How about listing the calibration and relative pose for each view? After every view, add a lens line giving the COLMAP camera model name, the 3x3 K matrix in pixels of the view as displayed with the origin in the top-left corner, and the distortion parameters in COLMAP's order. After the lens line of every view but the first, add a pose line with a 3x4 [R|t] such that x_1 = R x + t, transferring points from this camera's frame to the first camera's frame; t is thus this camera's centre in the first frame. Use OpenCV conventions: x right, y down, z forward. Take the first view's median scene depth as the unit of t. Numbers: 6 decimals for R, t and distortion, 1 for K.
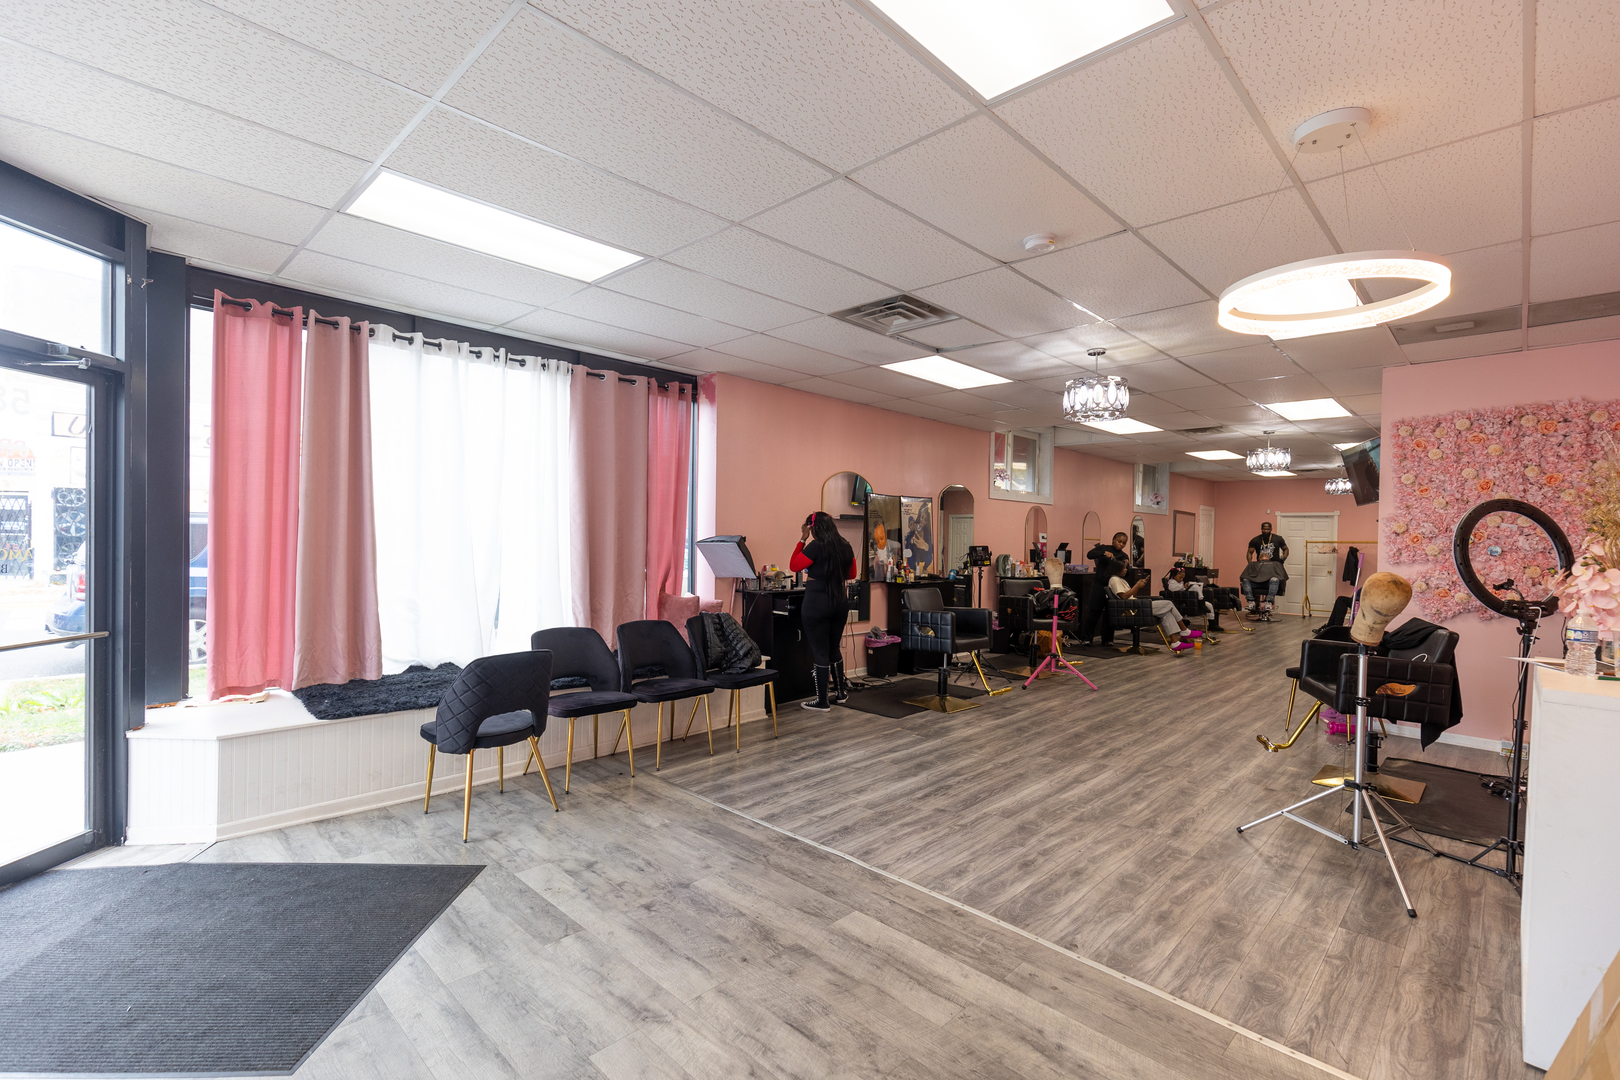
lens RADIAL K [[735.5, 0, 793.3], [0, 735.5, 538.4], [0, 0, 1]] dist [0.008653, -0.002319]
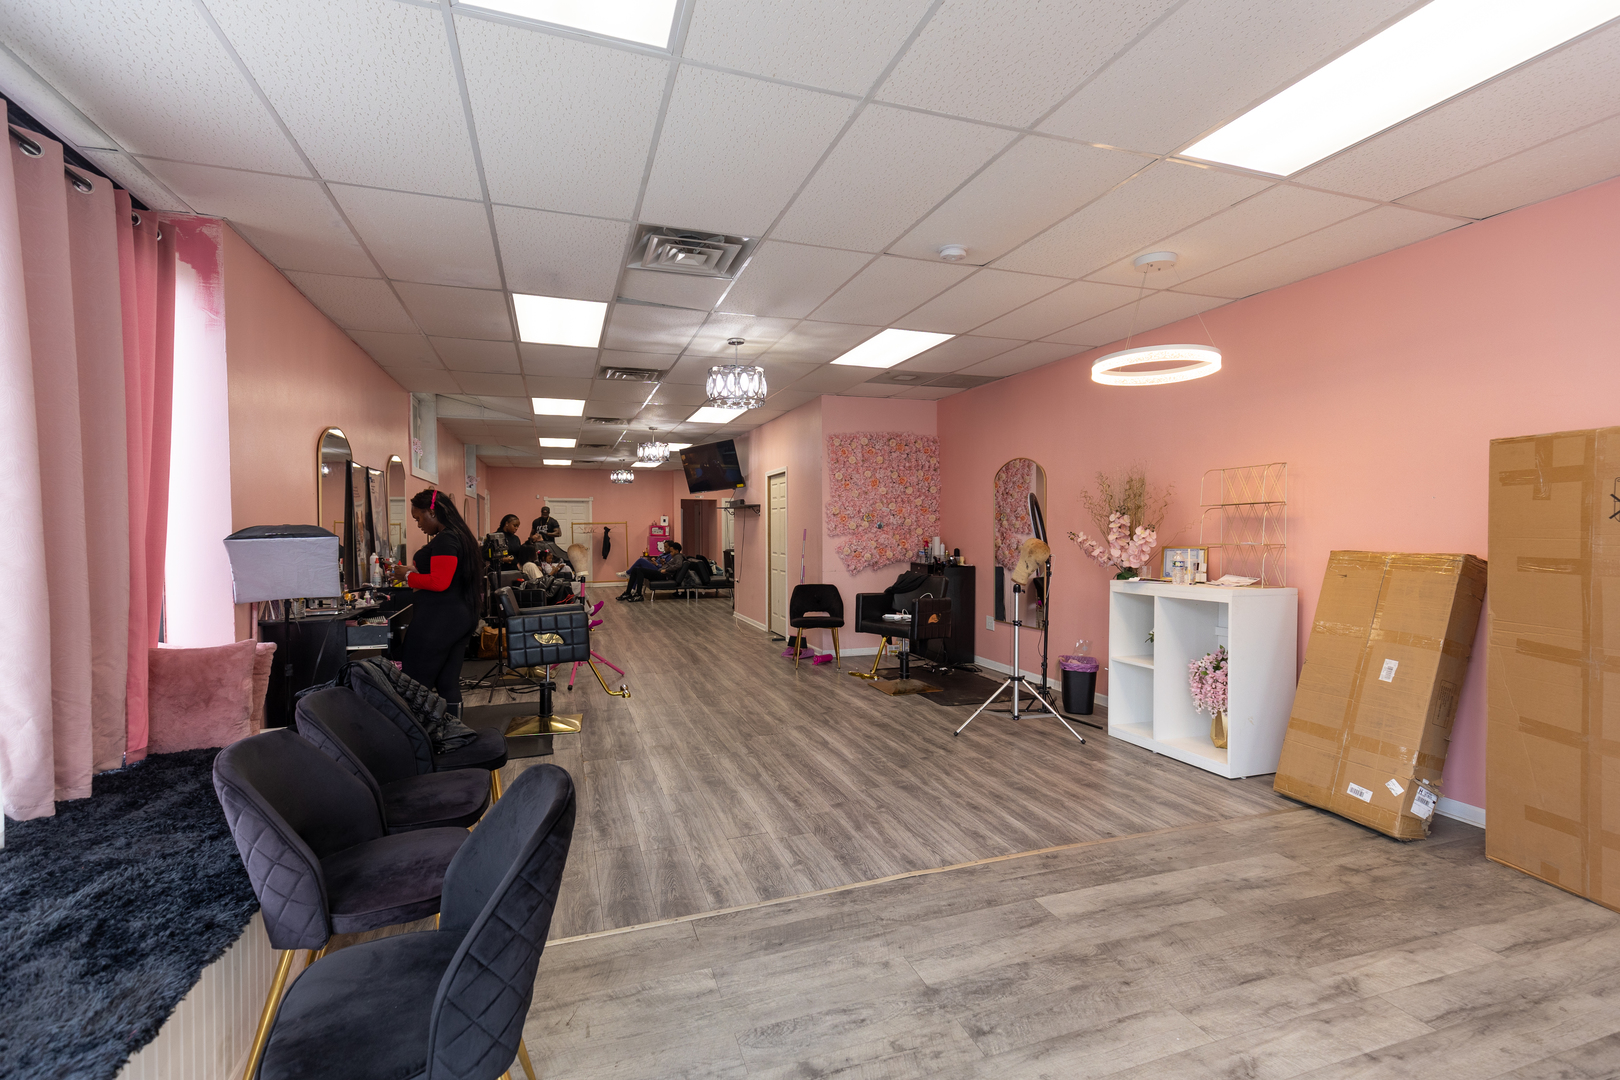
lens RADIAL K [[735.5, 0, 818.0], [0, 735.5, 542.0], [0, 0, 1]] dist [0.008653, -0.002319]
pose [[0.431609, -0.040617, 0.901146, -0.671810], [0.016994, 0.999175, 0.036897, -0.009398], [-0.901901, -0.000611, 0.431943, 0.618118]]
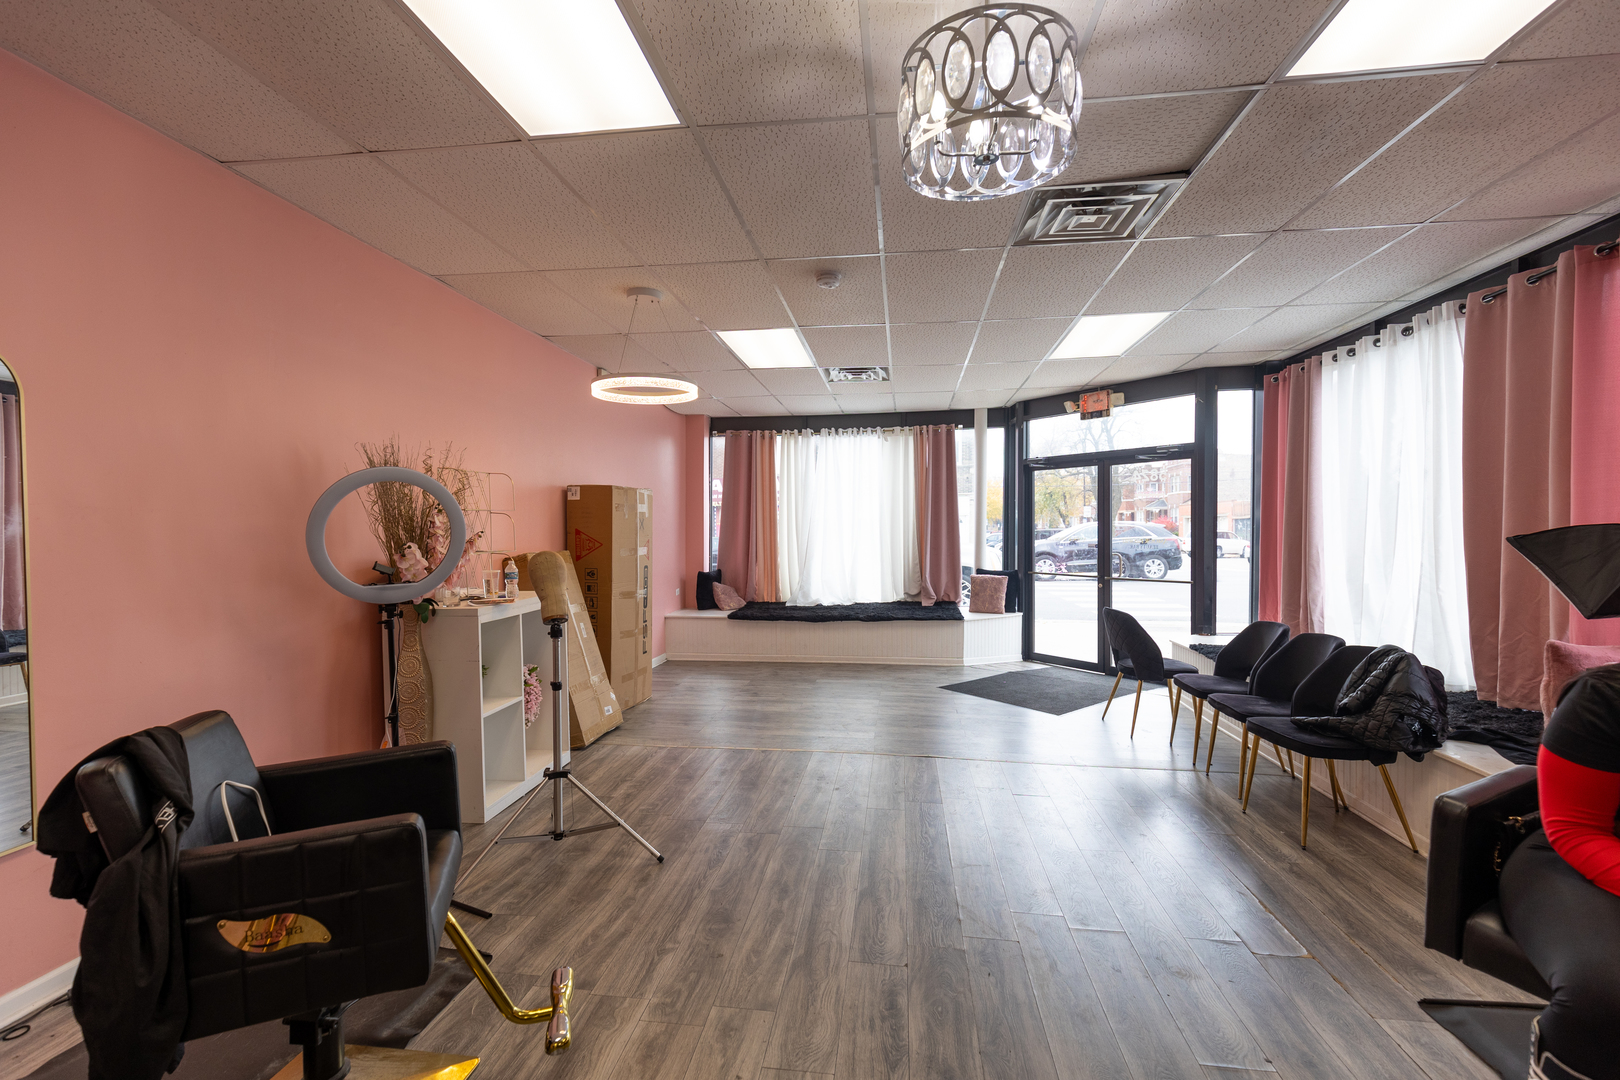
lens RADIAL K [[735.5, 0, 813.1], [0, 735.5, 542.0], [0, 0, 1]] dist [0.008653, -0.002319]
pose [[-0.791772, -0.008423, -0.610759, 0.945467], [-0.015481, 0.999860, 0.006279, 0.019664], [0.610621, 0.014427, -0.791791, 1.697907]]
